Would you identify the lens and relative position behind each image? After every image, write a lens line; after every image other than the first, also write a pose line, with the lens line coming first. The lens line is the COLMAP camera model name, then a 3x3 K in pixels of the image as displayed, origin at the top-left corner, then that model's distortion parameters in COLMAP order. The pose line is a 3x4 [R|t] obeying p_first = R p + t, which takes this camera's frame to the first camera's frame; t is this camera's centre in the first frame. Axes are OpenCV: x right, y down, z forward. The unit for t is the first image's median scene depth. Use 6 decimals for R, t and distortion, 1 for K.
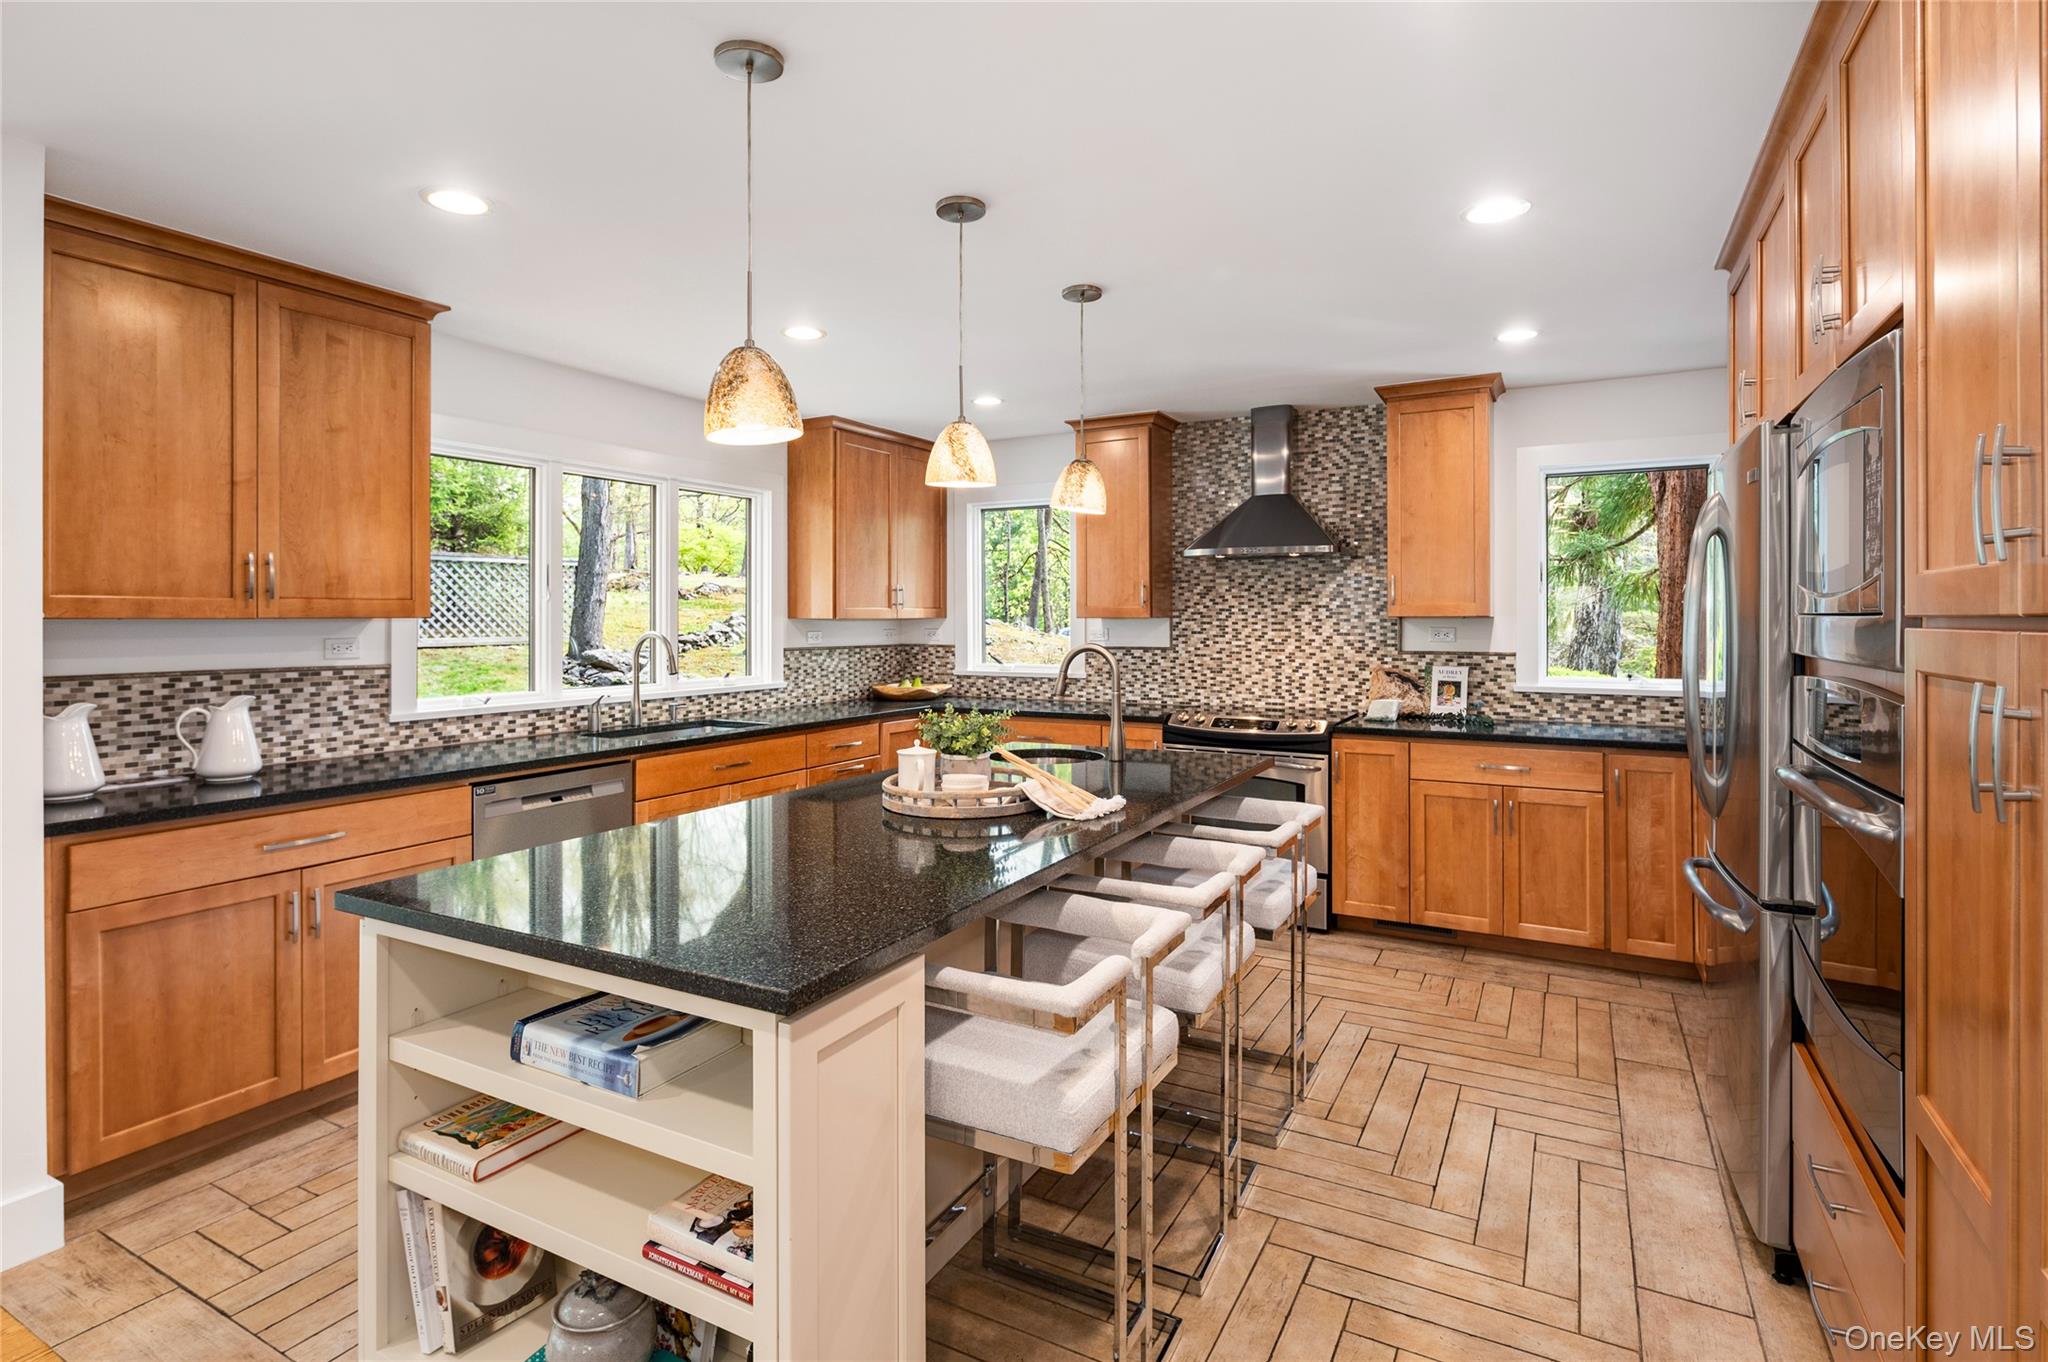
lens RADIAL K [[1001.5, 0, 1038.8], [0, 1001.5, 618.4], [0, 0, 1]] dist [-0.004572, -0.001280]
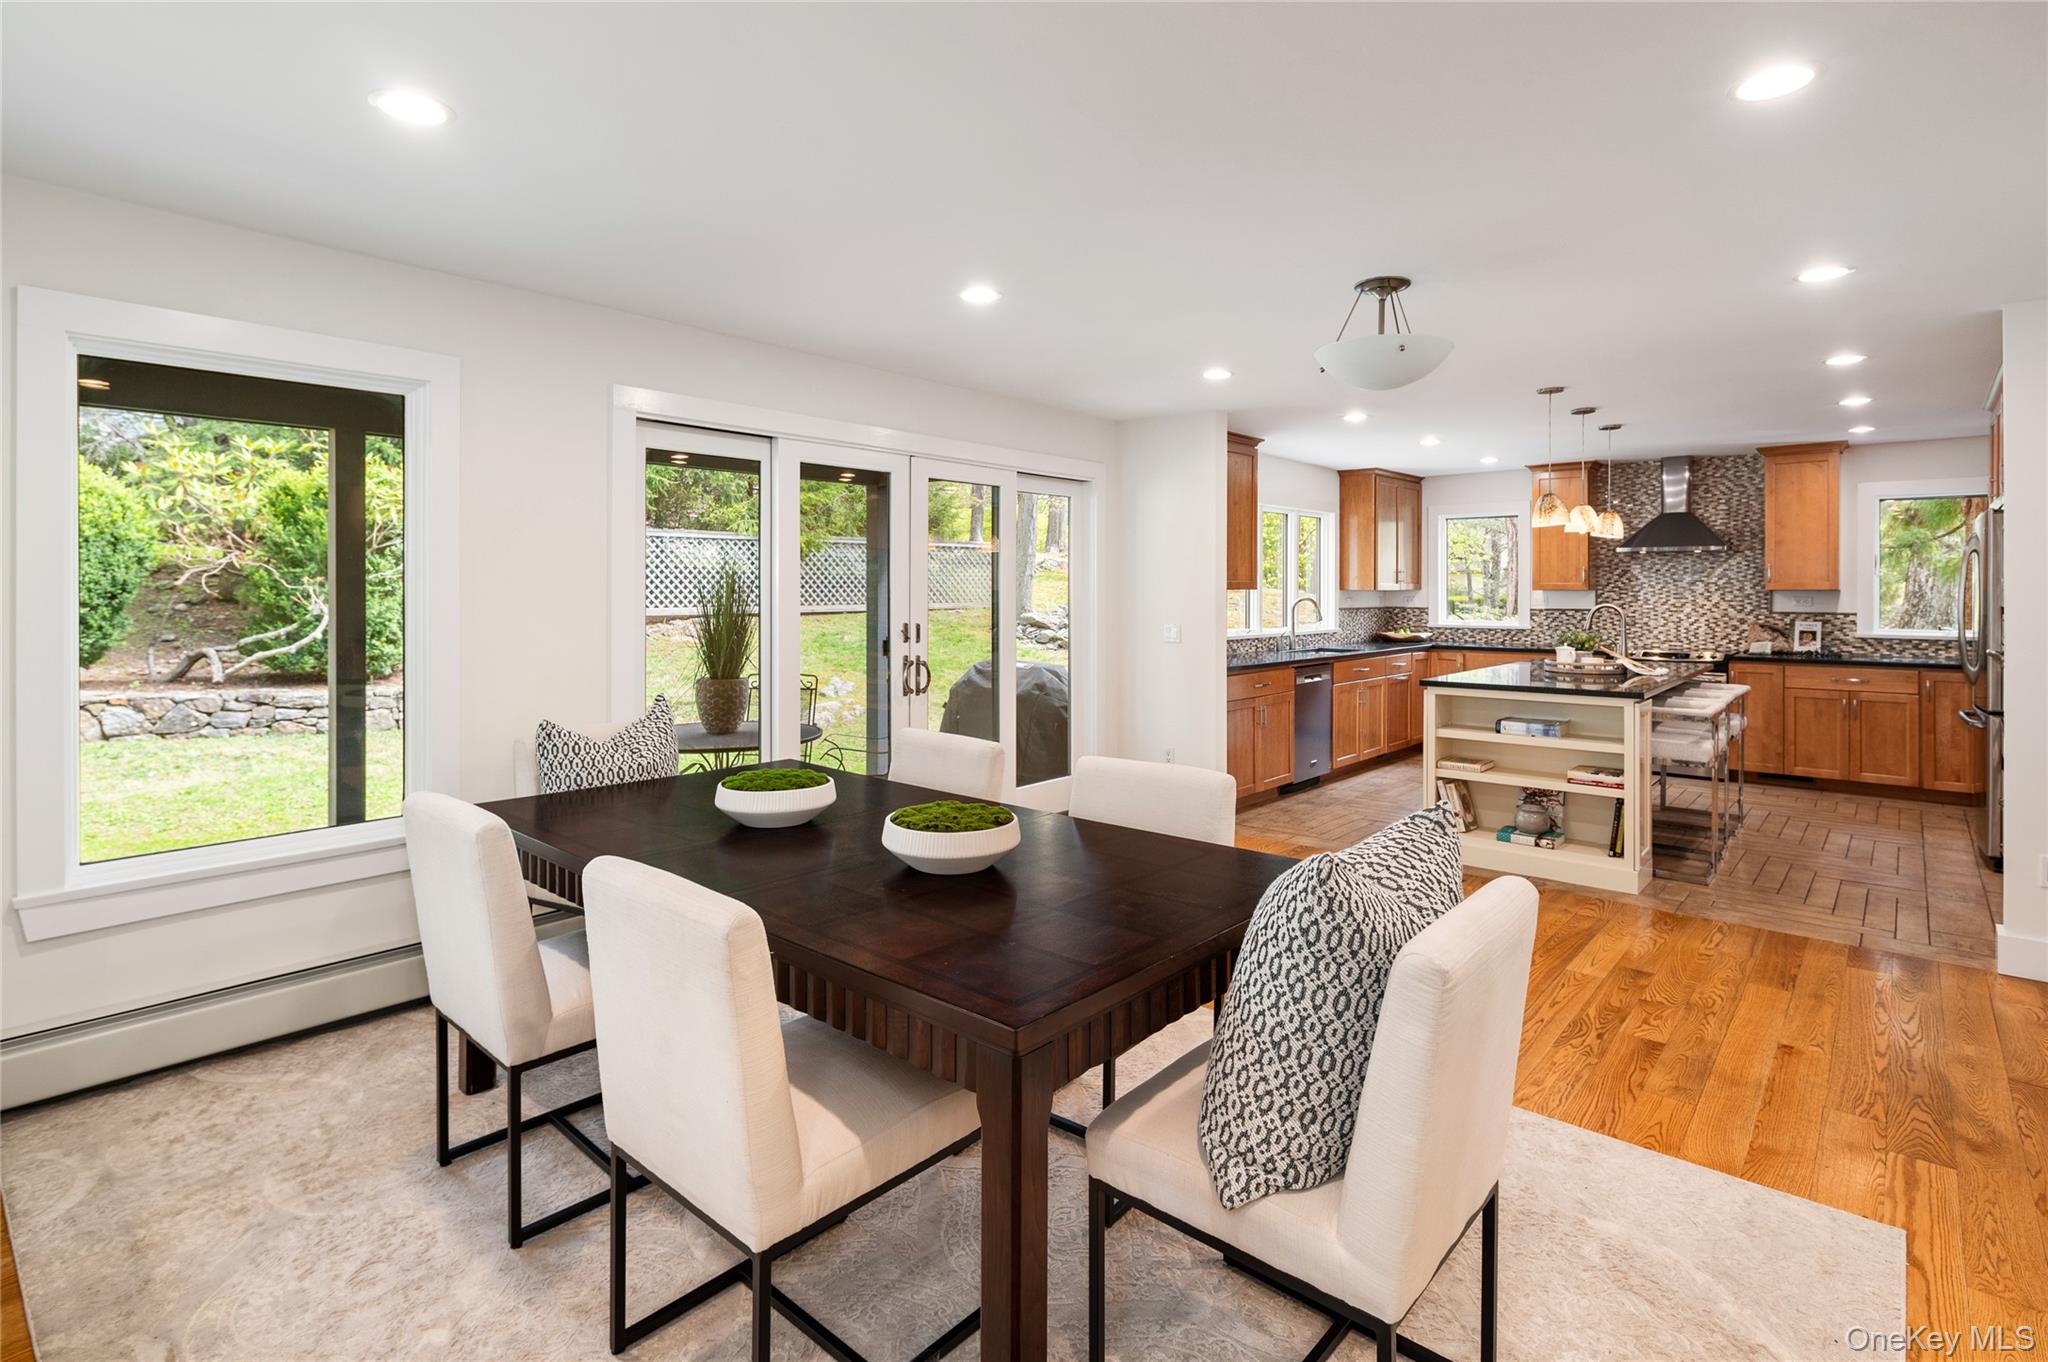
lens RADIAL K [[1001.5, 0, 1030.0], [0, 1001.5, 591.2], [0, 0, 1]] dist [-0.004572, -0.001280]
pose [[0.973370, 0.002853, -0.229221, -0.453460], [-0.002384, 0.999994, 0.002322, -0.000712], [0.229226, -0.001714, 0.973372, -0.872190]]
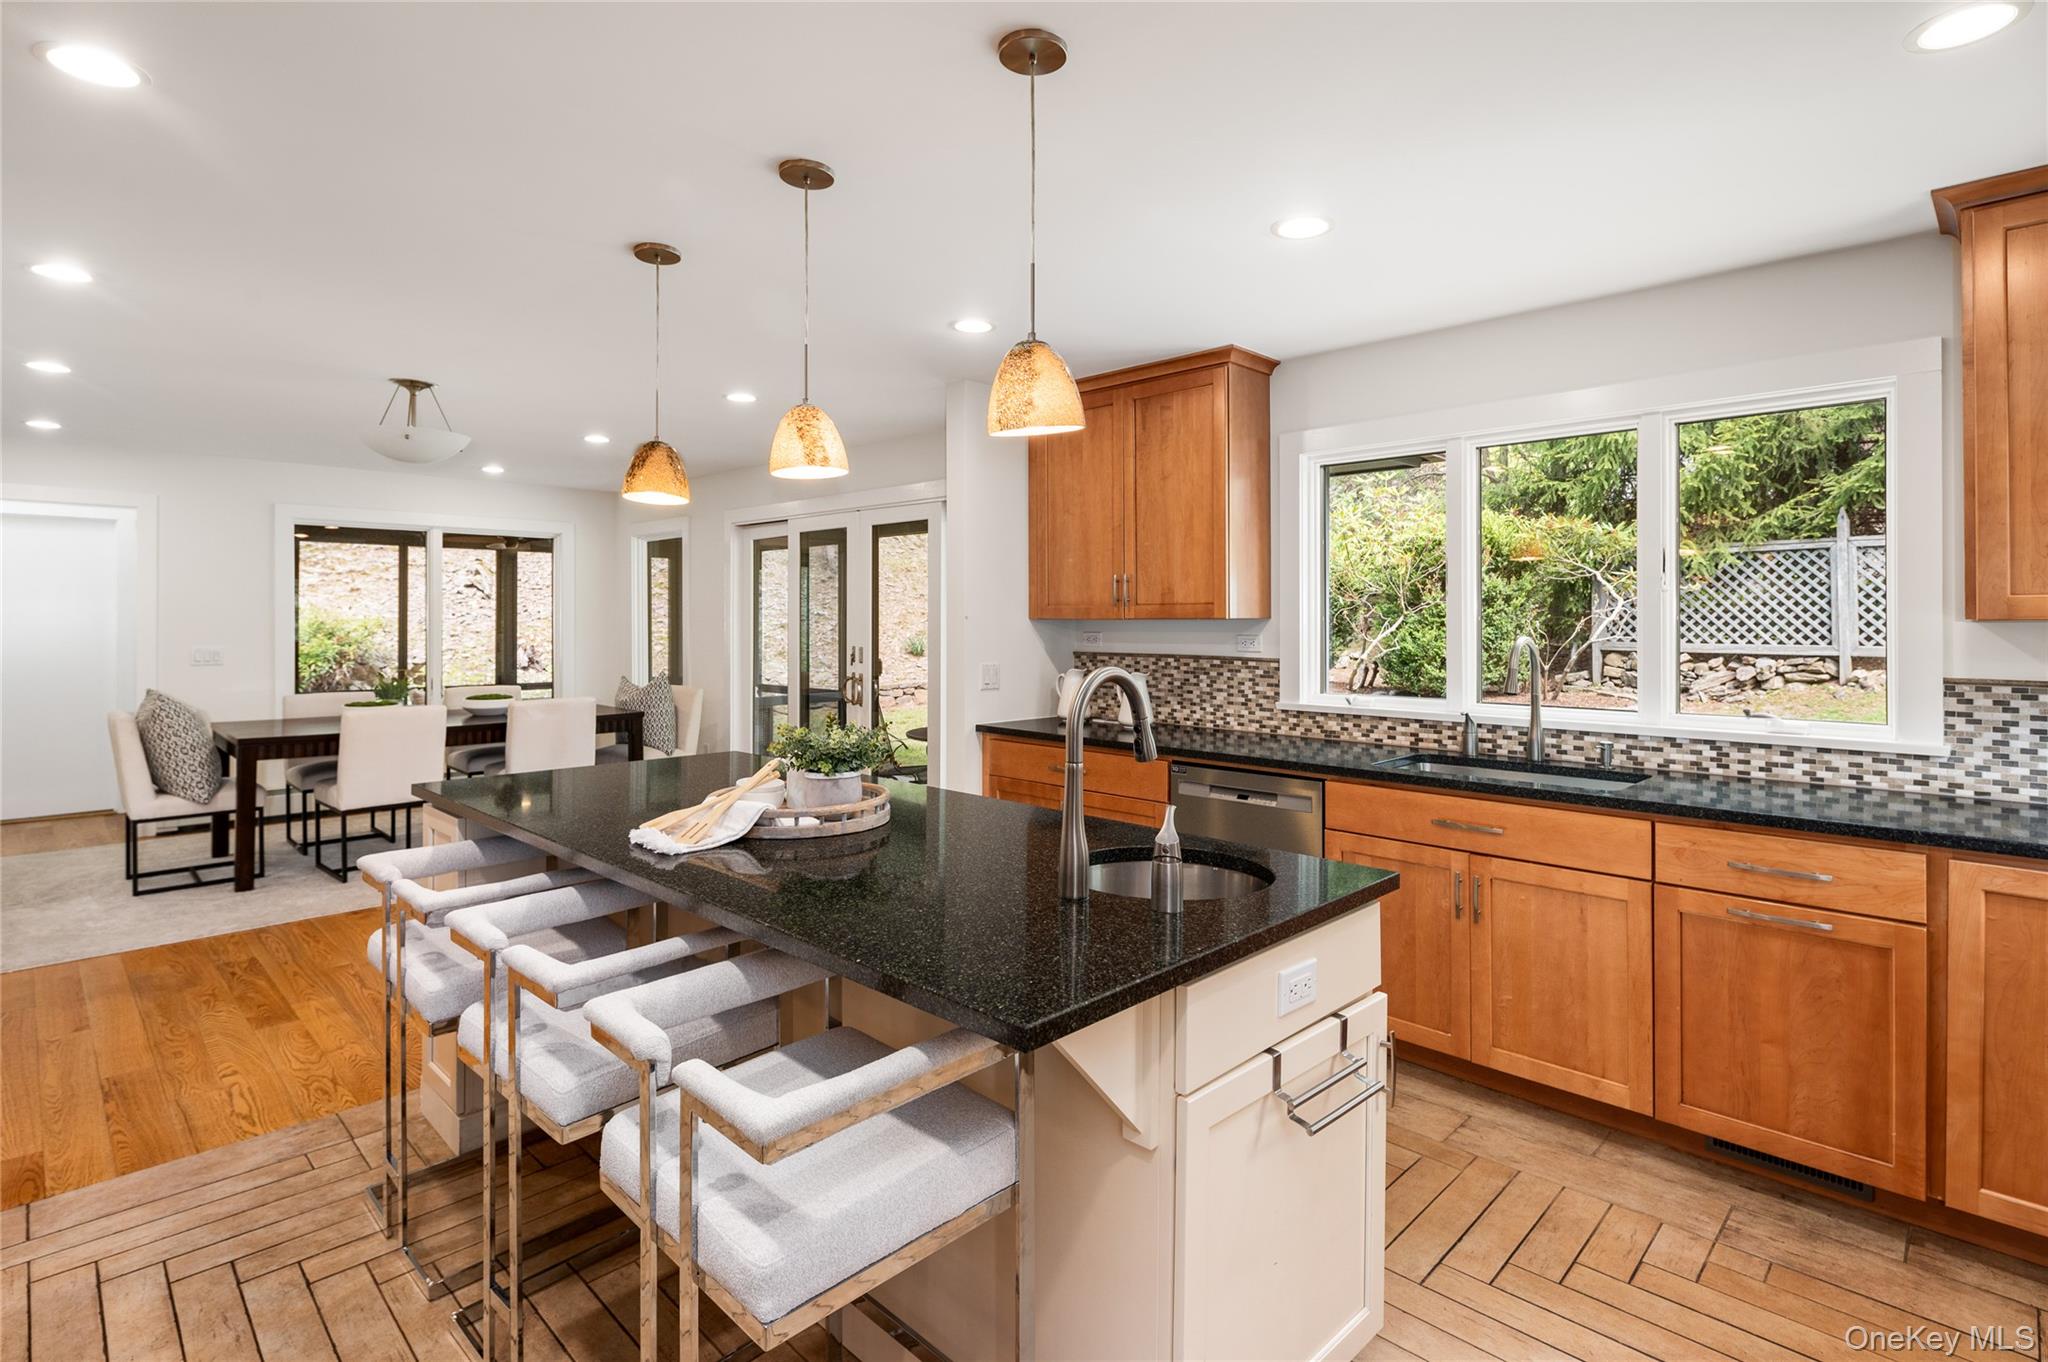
lens RADIAL K [[1001.5, 0, 1031.2], [0, 1001.5, 615.5], [0, 0, 1]] dist [-0.004572, -0.001280]
pose [[-0.281778, -0.003043, -0.959475, 0.437464], [-0.001396, 0.999995, -0.002762, -0.000255], [0.959479, 0.000561, -0.281781, 0.852394]]
